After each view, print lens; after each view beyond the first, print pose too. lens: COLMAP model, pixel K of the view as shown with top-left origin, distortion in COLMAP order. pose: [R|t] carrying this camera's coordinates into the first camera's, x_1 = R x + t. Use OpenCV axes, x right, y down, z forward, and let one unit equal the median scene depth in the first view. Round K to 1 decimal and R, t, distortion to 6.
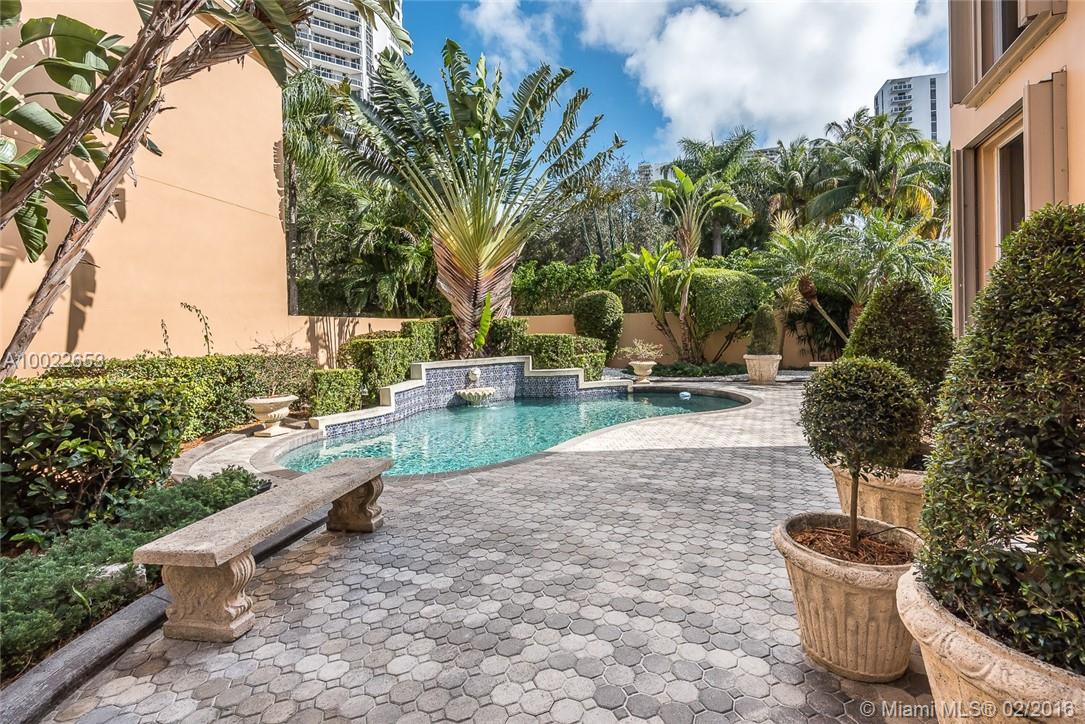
lens RADIAL K [[510.0, 0, 565.7], [0, 510.0, 334.3], [0, 0, 1]] dist [0.054773, -0.021954]
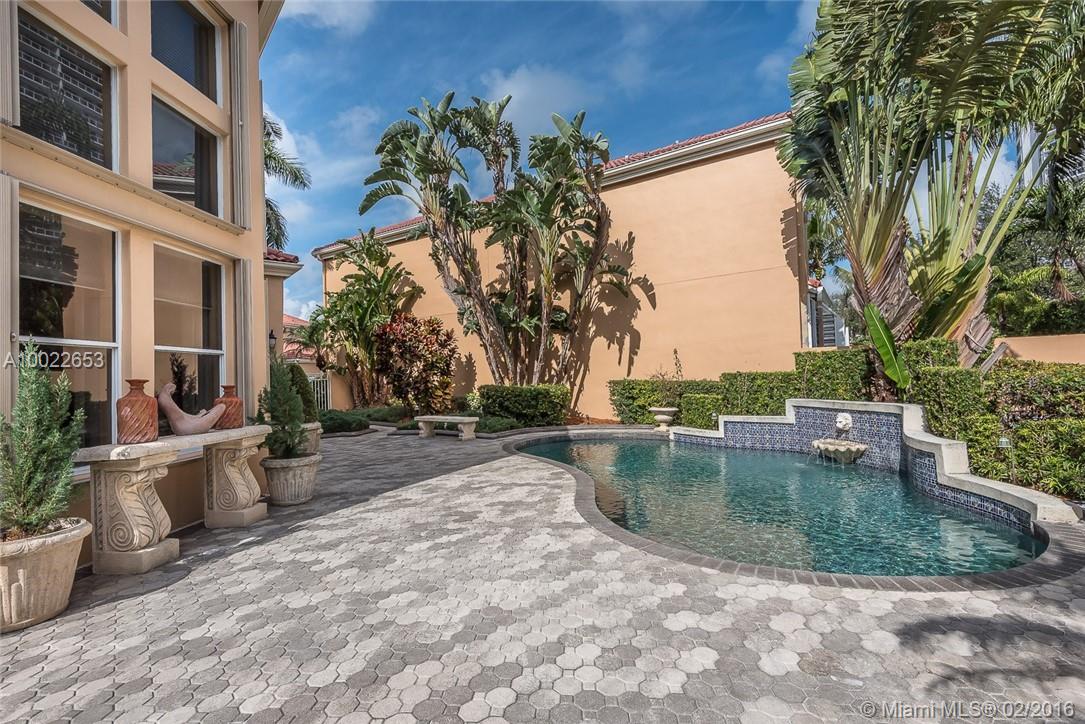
lens RADIAL K [[508.4, 0, 542.5], [0, 508.4, 362.0], [0, 0, 1]] dist [0.069742, -0.039863]
pose [[-0.492797, 0.006151, -0.870123, 1.202176], [0.025140, 0.999658, -0.007172, -0.023377], [0.869781, -0.025409, -0.492783, 1.742514]]
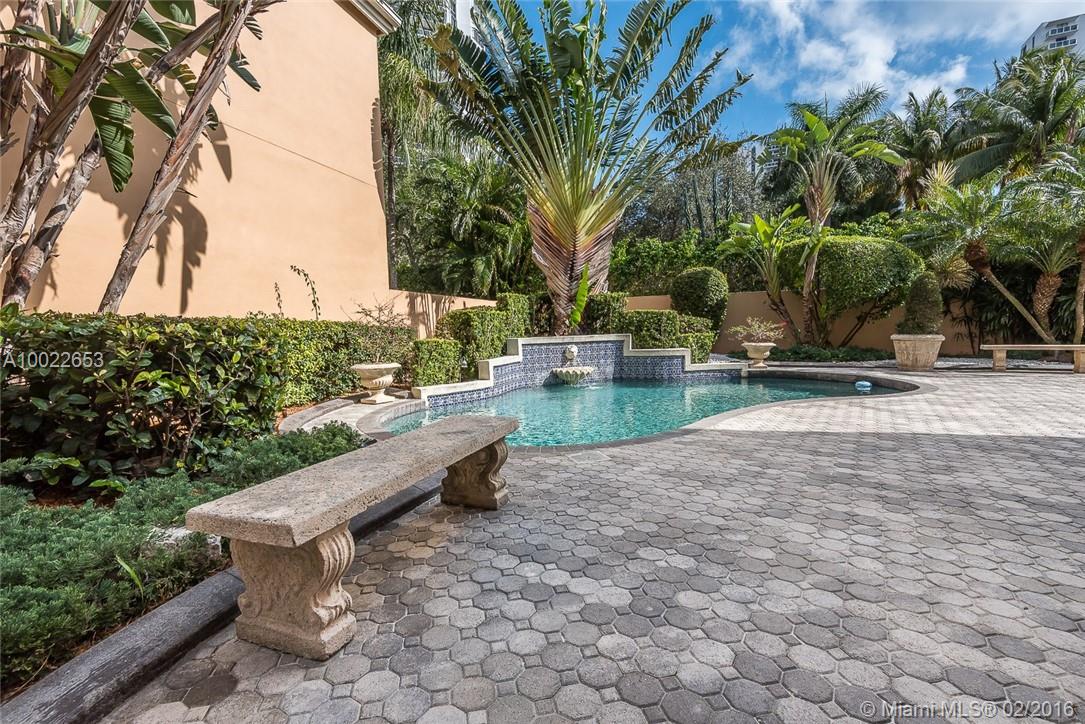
lens RADIAL K [[508.4, 0, 542.5], [0, 508.4, 362.0], [0, 0, 1]] dist [0.069742, -0.039863]
pose [[0.979553, 0.016282, -0.200527, -0.076053], [-0.001949, 0.997441, 0.071470, 0.052586], [0.201178, -0.069618, 0.977078, 0.138020]]
